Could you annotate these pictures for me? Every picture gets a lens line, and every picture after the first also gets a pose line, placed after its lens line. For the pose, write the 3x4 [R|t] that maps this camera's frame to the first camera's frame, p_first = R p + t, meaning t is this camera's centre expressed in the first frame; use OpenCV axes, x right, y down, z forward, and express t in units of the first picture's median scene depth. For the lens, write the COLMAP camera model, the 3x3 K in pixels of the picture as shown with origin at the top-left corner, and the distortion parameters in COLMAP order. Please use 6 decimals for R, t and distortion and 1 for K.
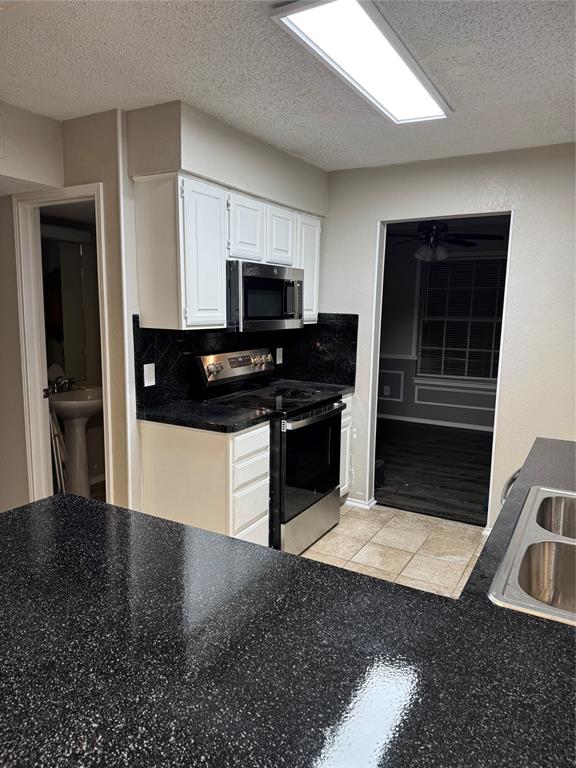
lens RADIAL K [[531.2, 0, 284.2], [0, 531.2, 386.0], [0, 0, 1]] dist [0.188307, -0.367112]
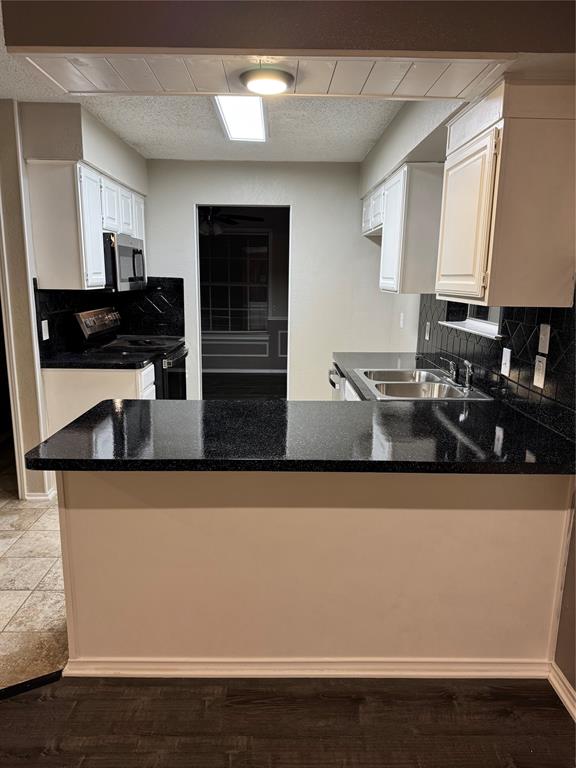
lens RADIAL K [[535.9, 0, 284.7], [0, 535.9, 387.8], [0, 0, 1]] dist [0.066776, -0.075167]
pose [[0.865530, -0.105841, 0.489546, -0.386362], [0.075088, 0.993791, 0.082101, 0.046030], [-0.495196, -0.034302, 0.868104, -0.281774]]
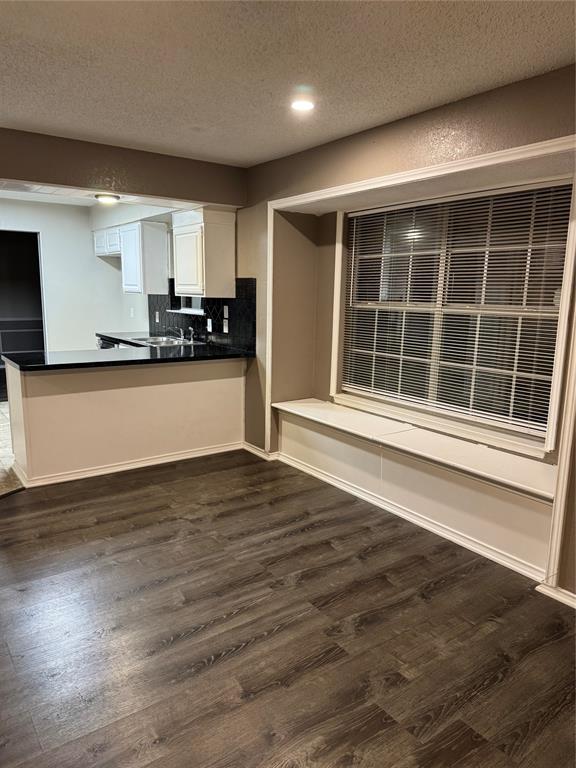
lens RADIAL K [[531.2, 0, 284.2], [0, 531.2, 386.0], [0, 0, 1]] dist [0.188307, -0.367112]
pose [[0.420305, -0.165847, 0.892098, -1.189275], [0.124366, 0.984406, 0.124413, 0.109031], [-0.898820, 0.058655, 0.434377, -0.706864]]
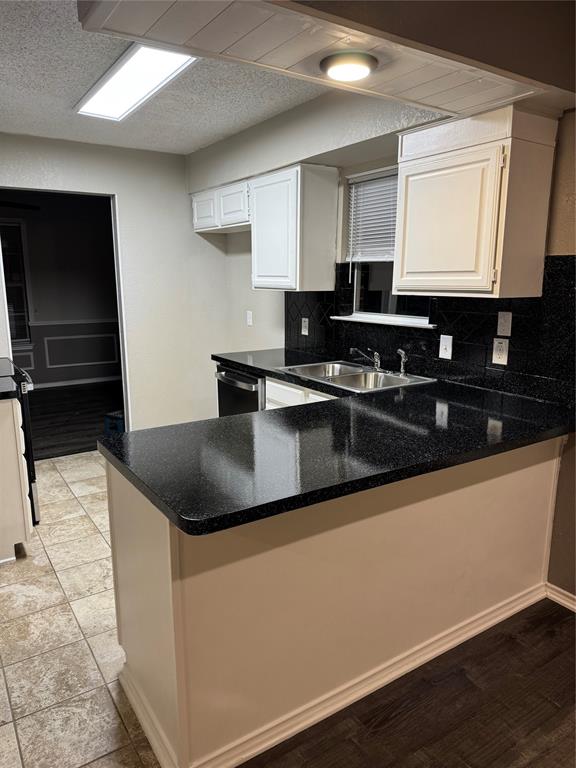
lens RADIAL K [[535.9, 0, 284.7], [0, 535.9, 387.8], [0, 0, 1]] dist [0.066776, -0.075167]
pose [[0.457501, -0.194372, 0.867705, -0.658652], [0.138333, 0.979494, 0.146477, -0.008083], [-0.878383, 0.053019, 0.475007, 0.069485]]
